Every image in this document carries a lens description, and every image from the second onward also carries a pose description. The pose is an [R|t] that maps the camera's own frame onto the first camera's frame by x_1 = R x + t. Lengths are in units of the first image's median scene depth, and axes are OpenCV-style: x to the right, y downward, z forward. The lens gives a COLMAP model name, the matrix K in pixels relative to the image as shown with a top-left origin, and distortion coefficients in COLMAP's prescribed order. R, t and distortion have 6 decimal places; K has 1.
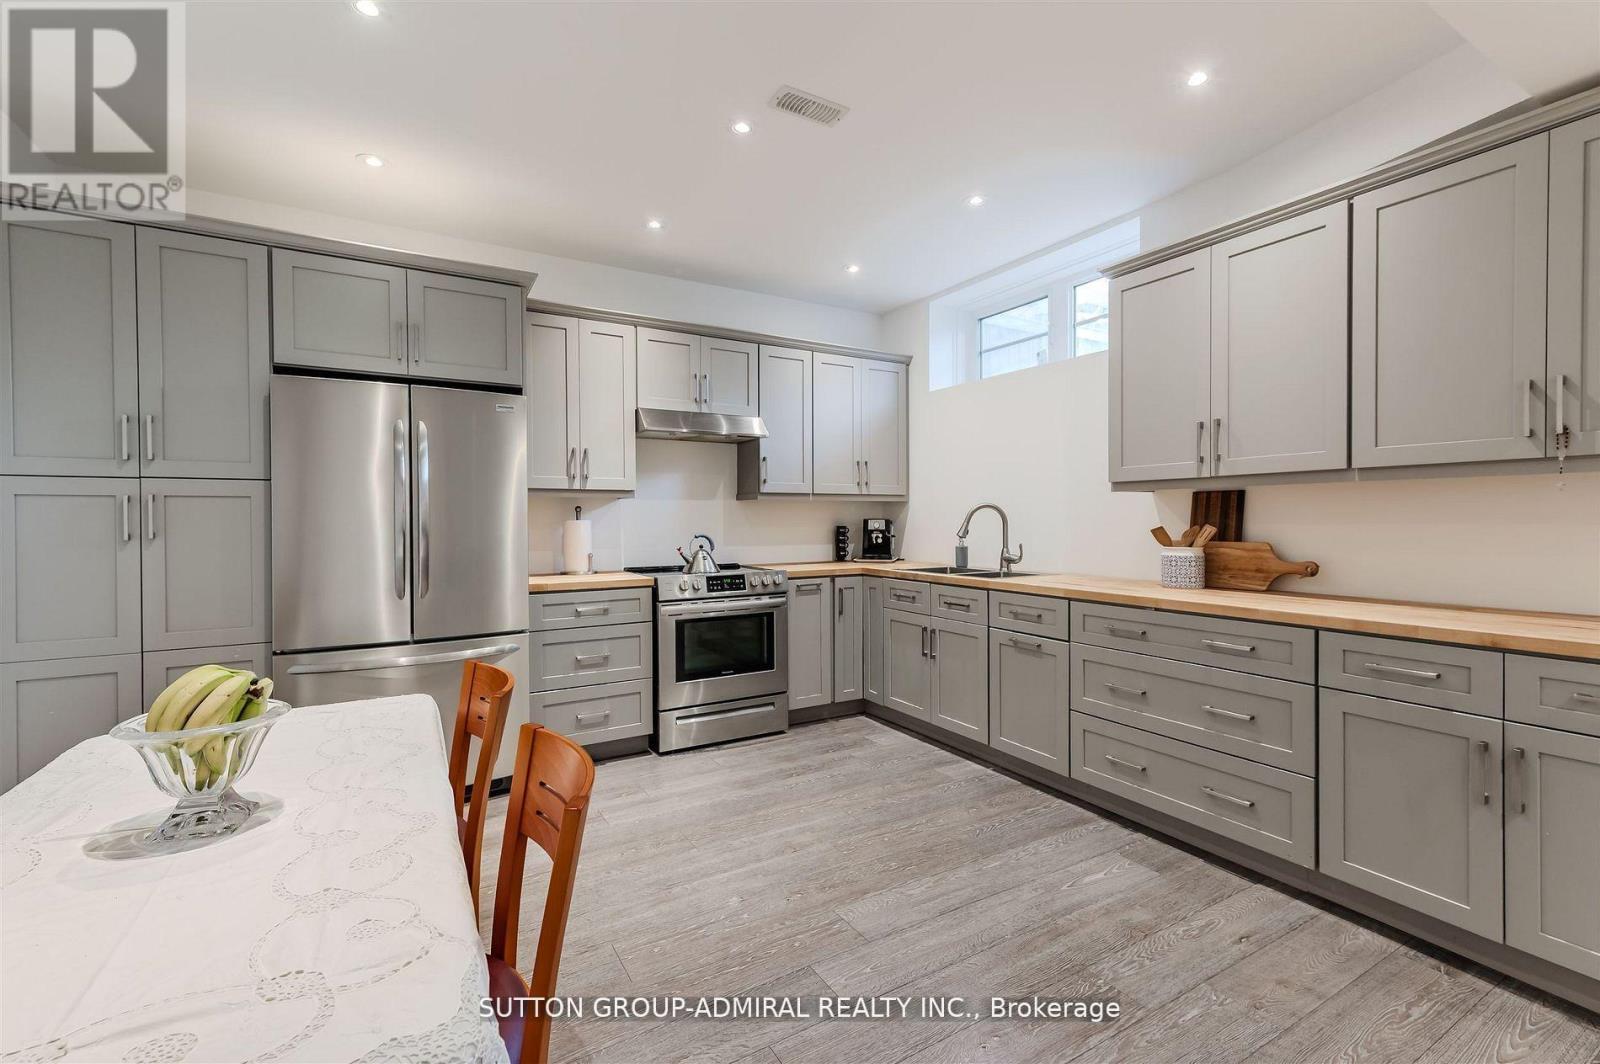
lens RADIAL K [[690.9, 0, 798.1], [0, 690.9, 525.8], [0, 0, 1]] dist [0.009536, -0.000076]
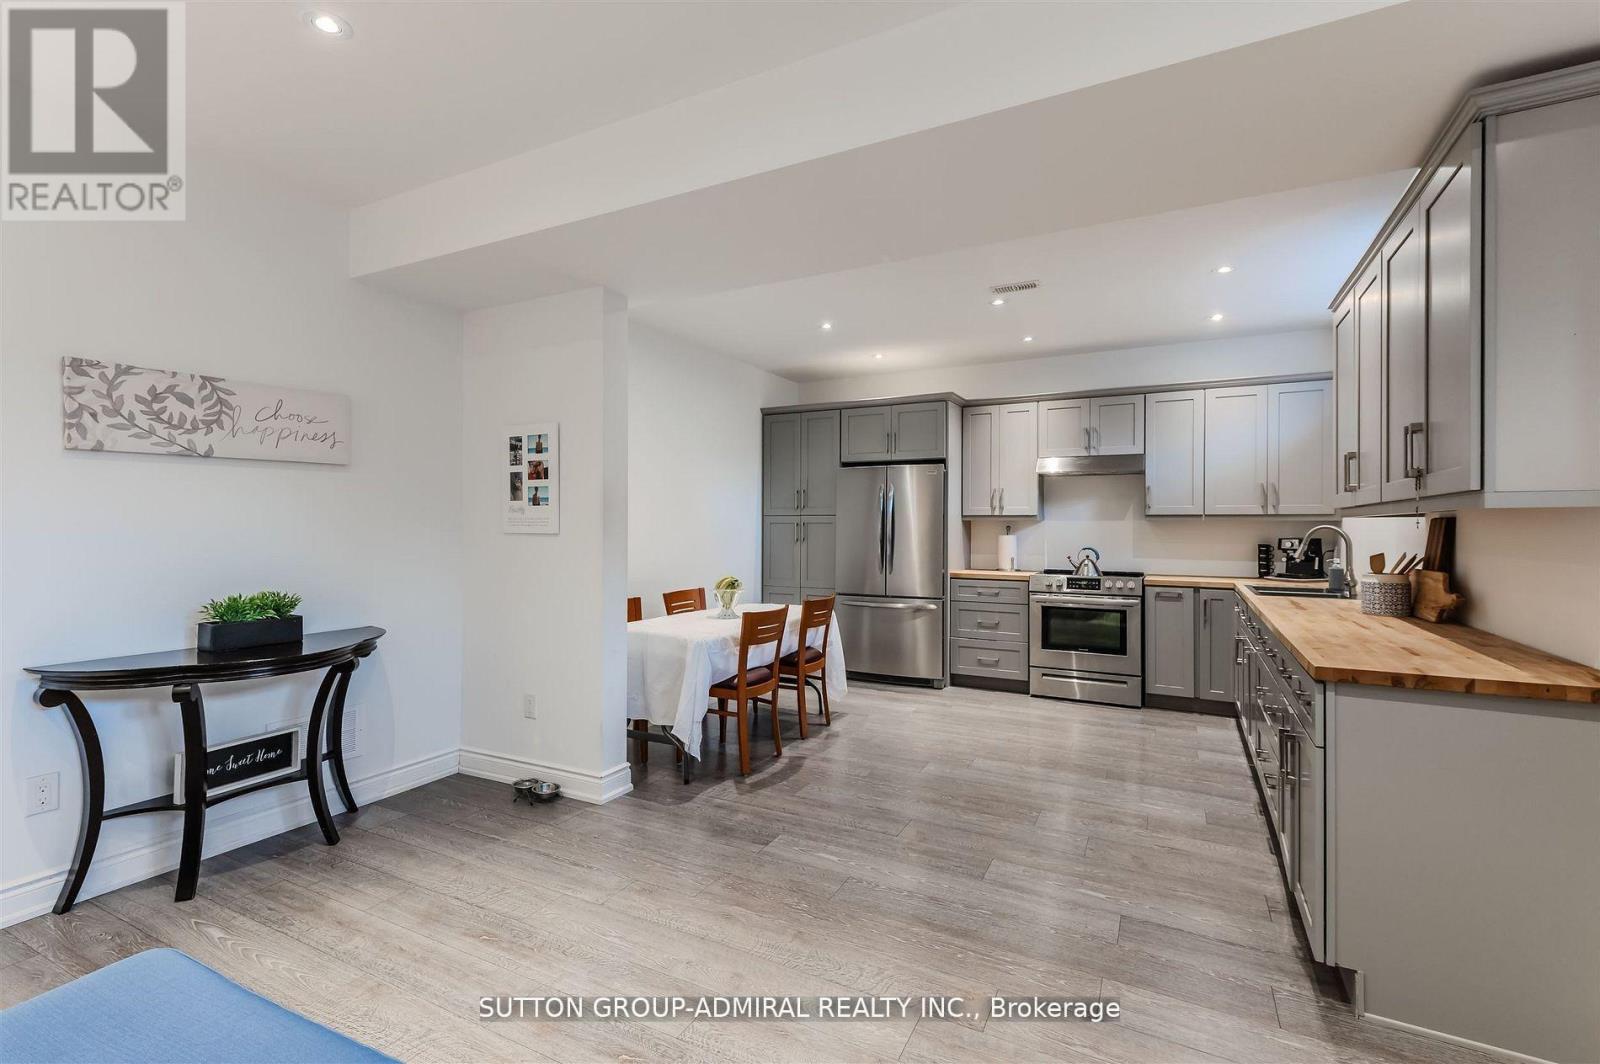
lens RADIAL K [[690.9, 0, 796.6], [0, 690.9, 527.6], [0, 0, 1]] dist [0.009536, -0.000076]
pose [[0.529600, 0.007956, -0.848210, 0.757731], [-0.014457, 0.999895, 0.000352, -0.019712], [0.848124, 0.012076, 0.529660, -0.200876]]
